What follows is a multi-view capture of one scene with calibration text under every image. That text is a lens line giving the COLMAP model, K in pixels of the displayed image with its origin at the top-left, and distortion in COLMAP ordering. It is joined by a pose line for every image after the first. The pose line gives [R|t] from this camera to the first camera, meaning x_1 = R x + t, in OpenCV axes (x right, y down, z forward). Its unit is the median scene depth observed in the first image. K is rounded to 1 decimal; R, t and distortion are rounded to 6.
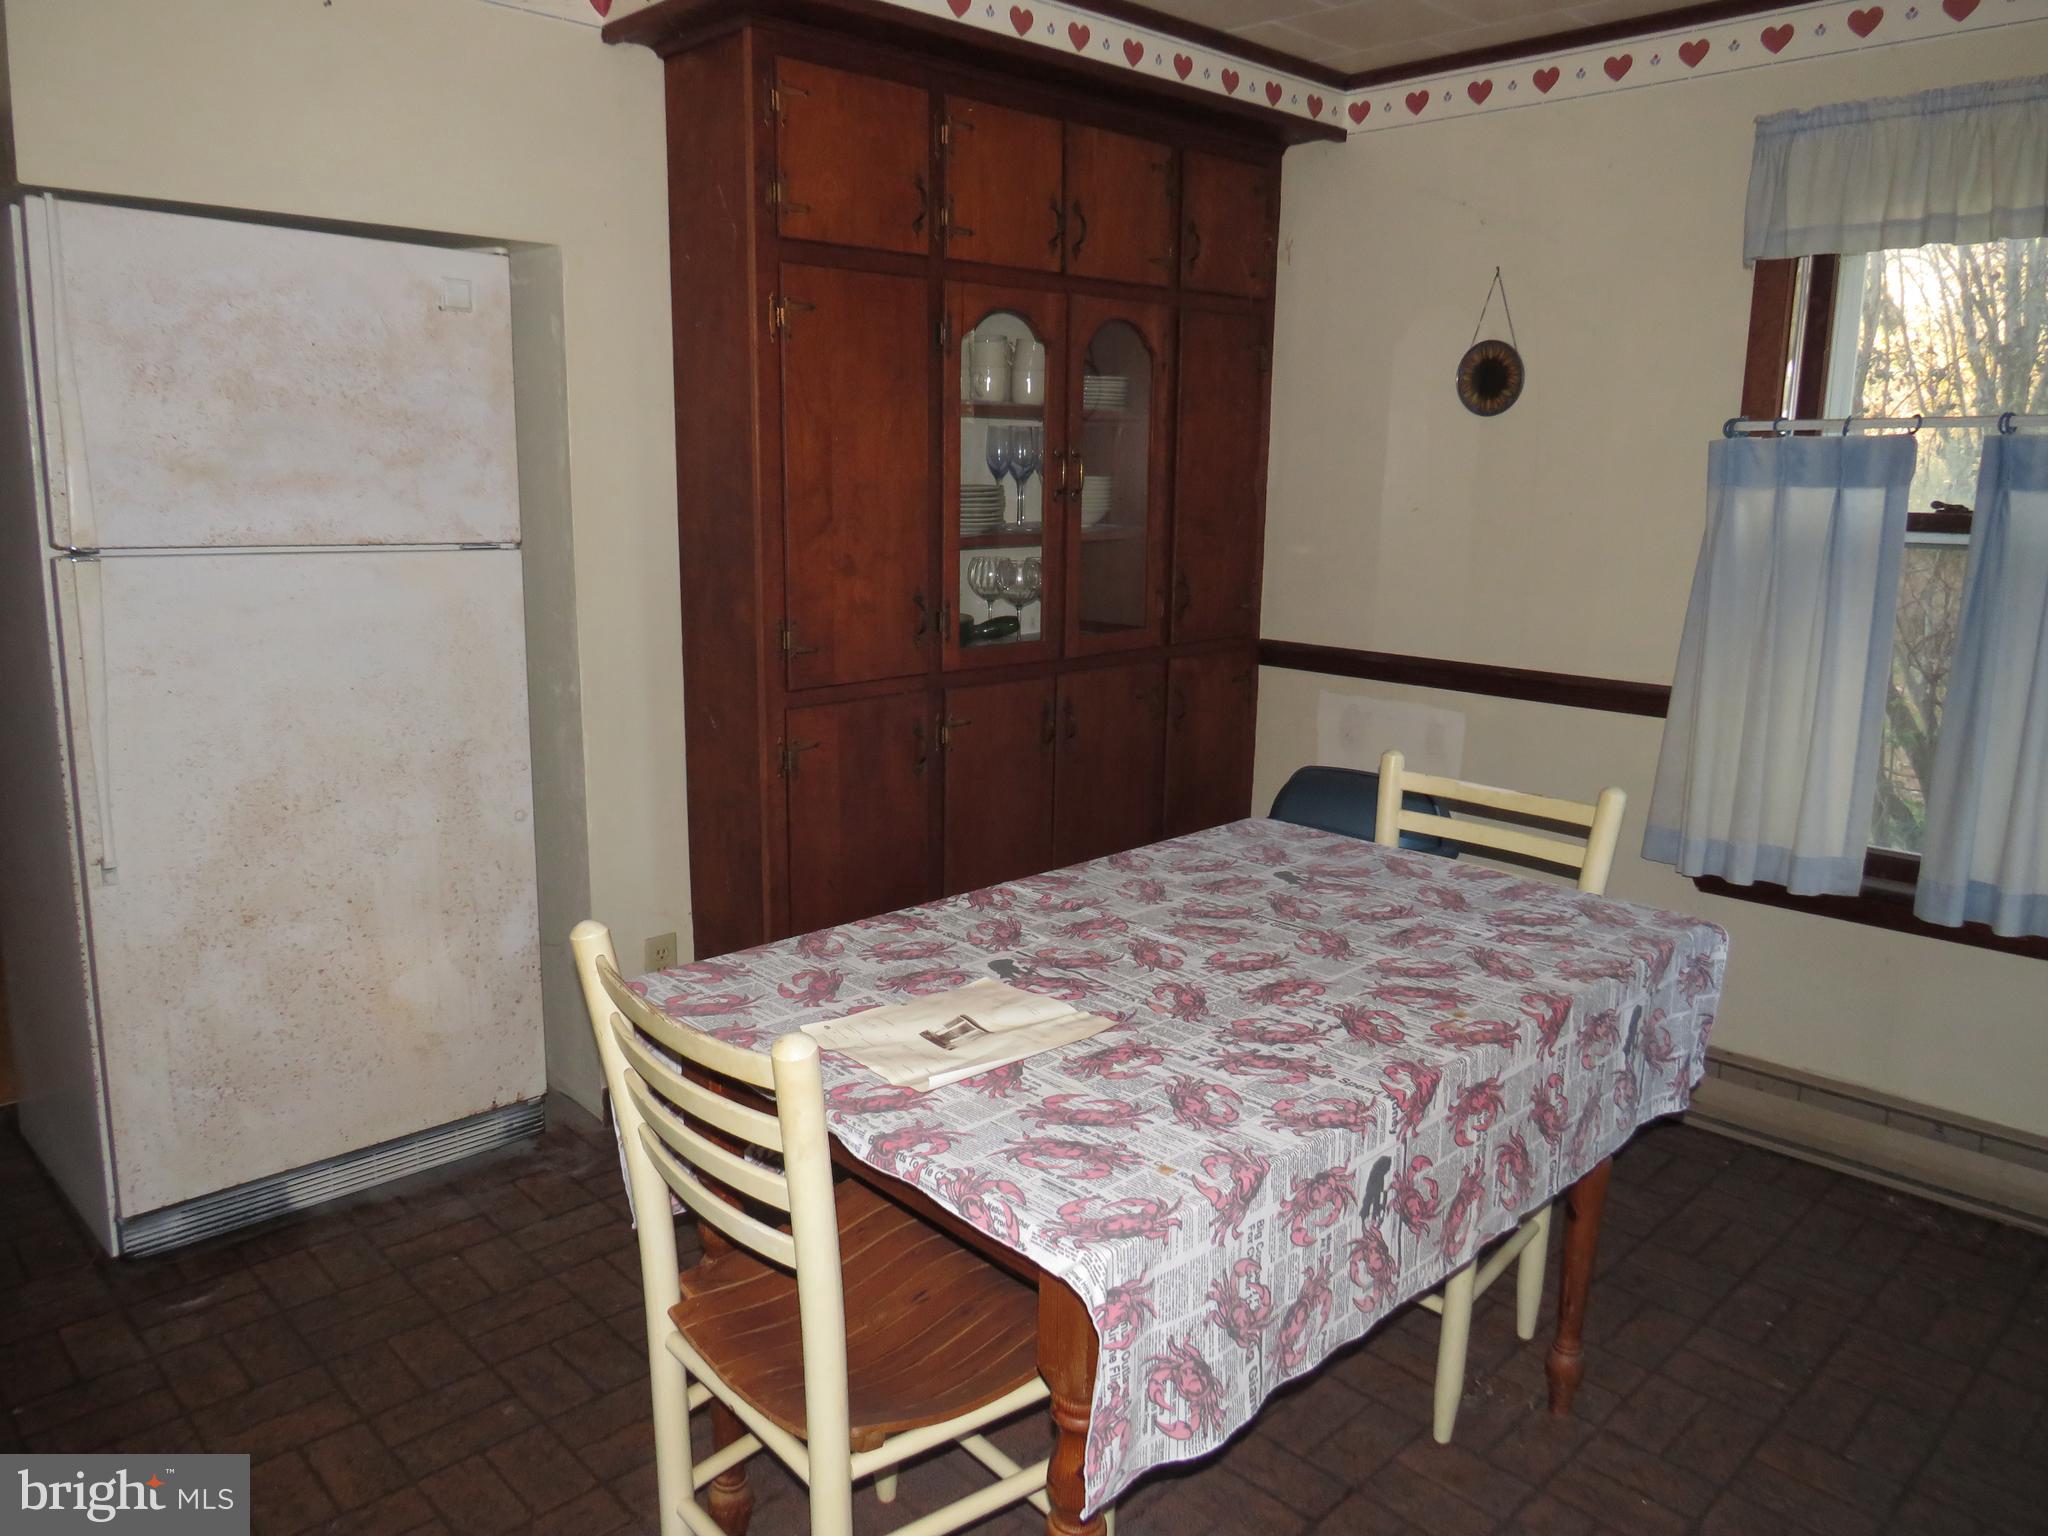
lens RADIAL K [[1474.9, 0, 1022.8], [0, 1474.9, 759.4], [0, 0, 1]] dist [0.012812, -0.006013]
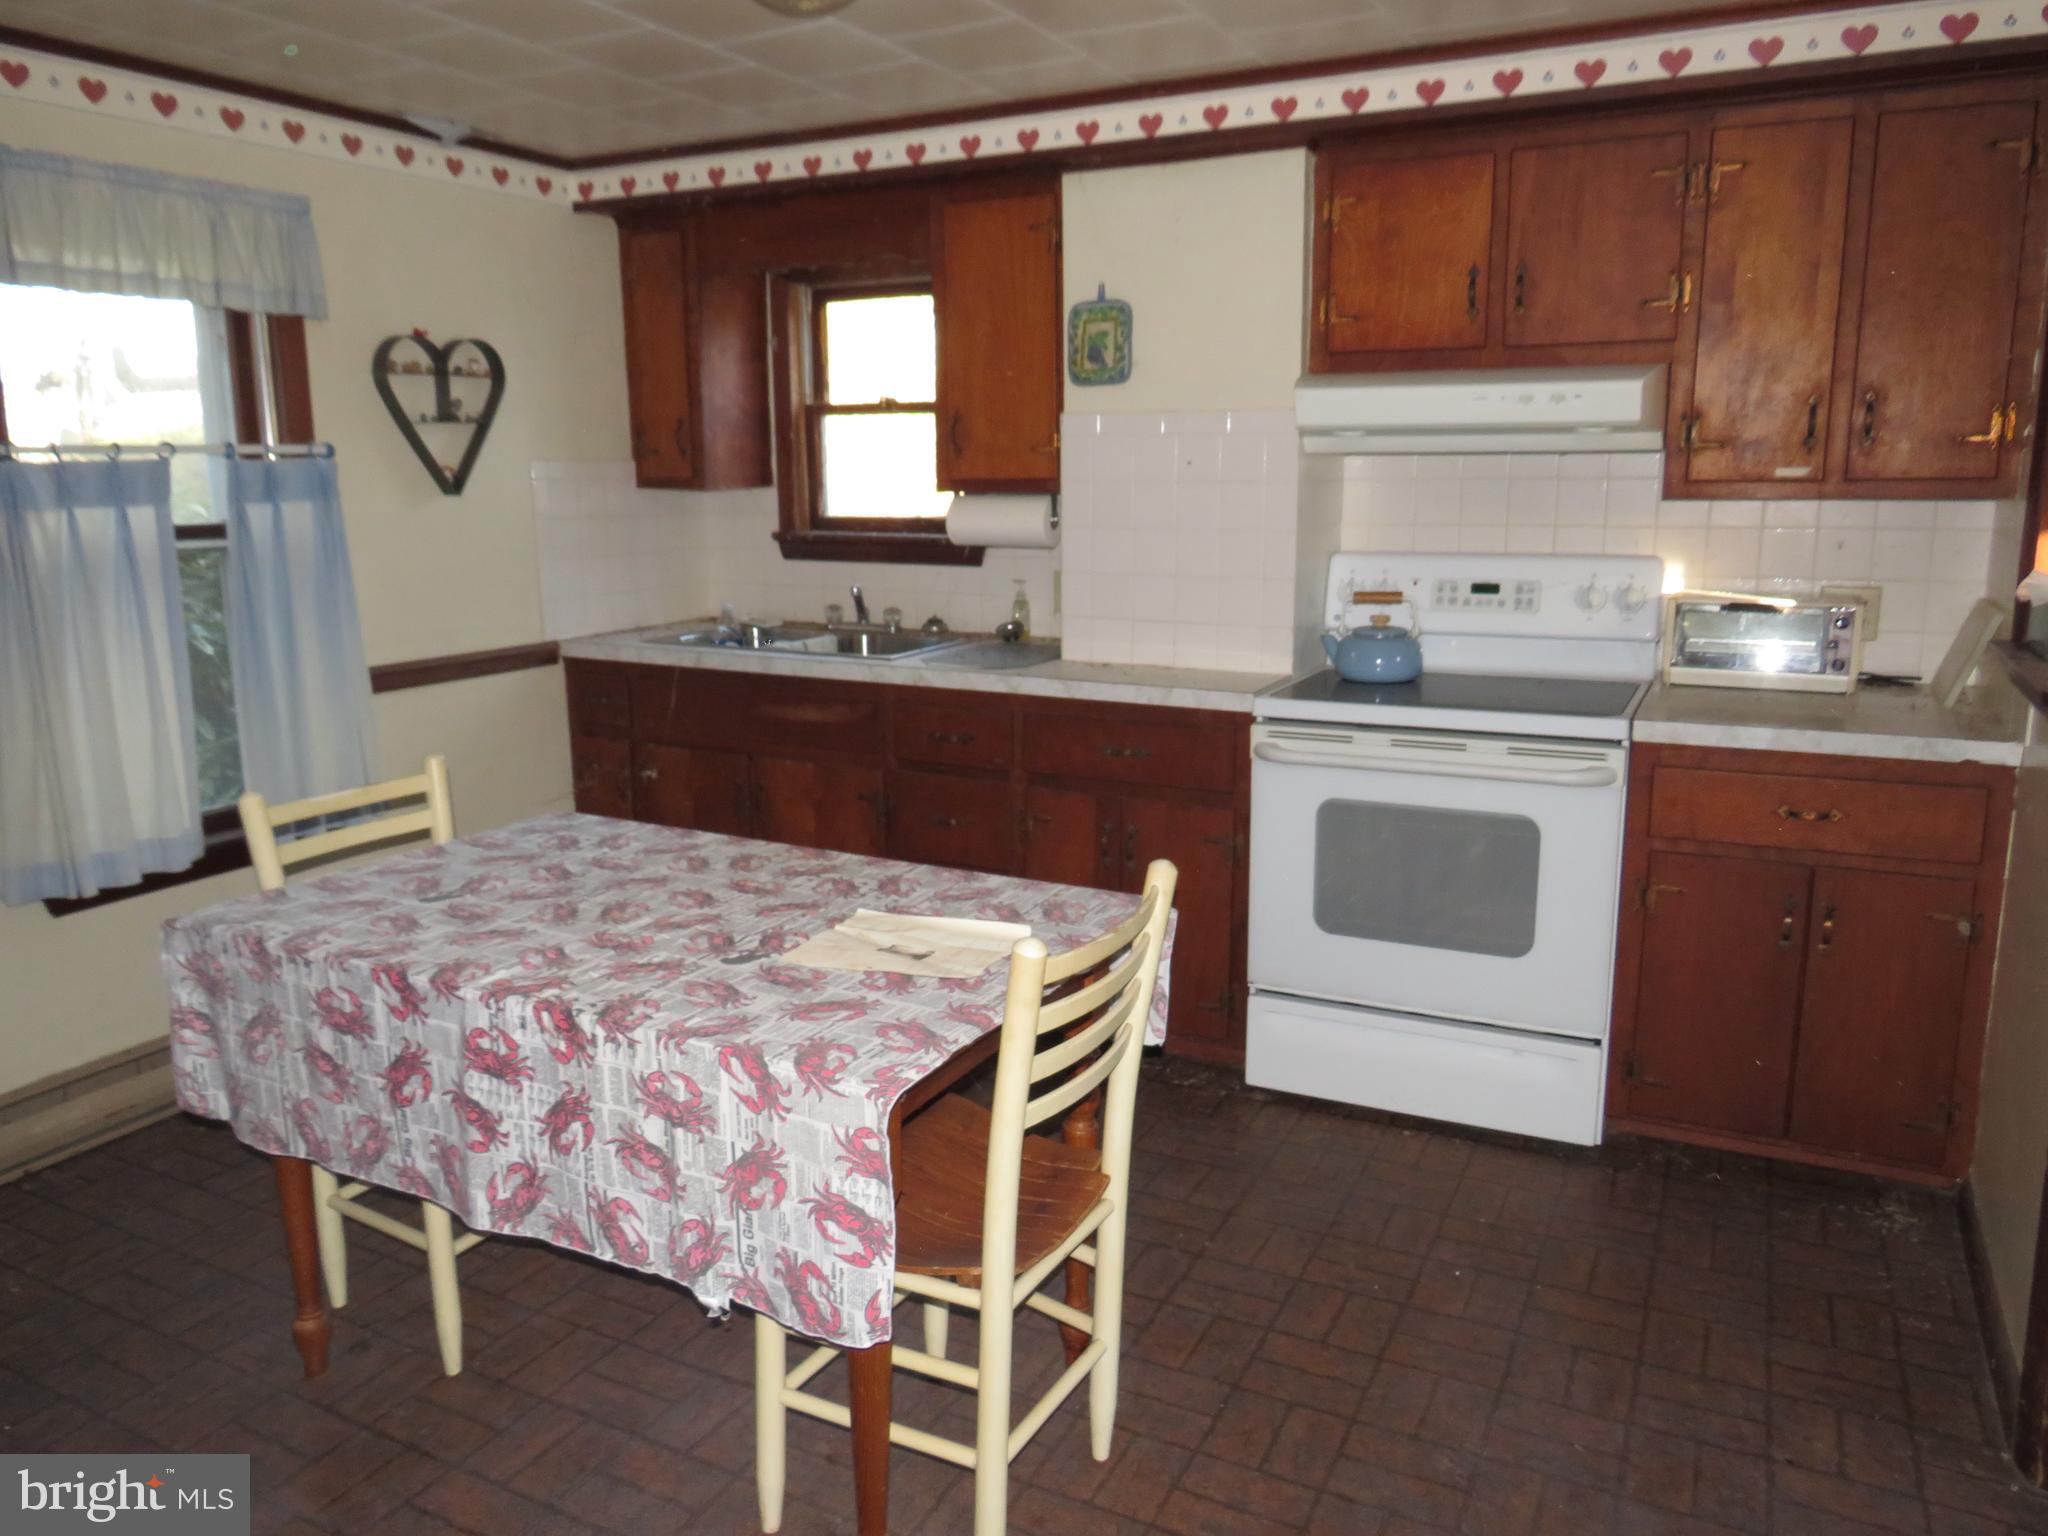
lens RADIAL K [[1474.9, 0, 1025.8], [0, 1474.9, 766.9], [0, 0, 1]] dist [0.012812, -0.006013]
pose [[-0.359465, -0.185933, 0.914447, -0.972064], [0.184755, 0.946369, 0.265050, -0.222017], [-0.914686, 0.264224, -0.305834, 1.025475]]
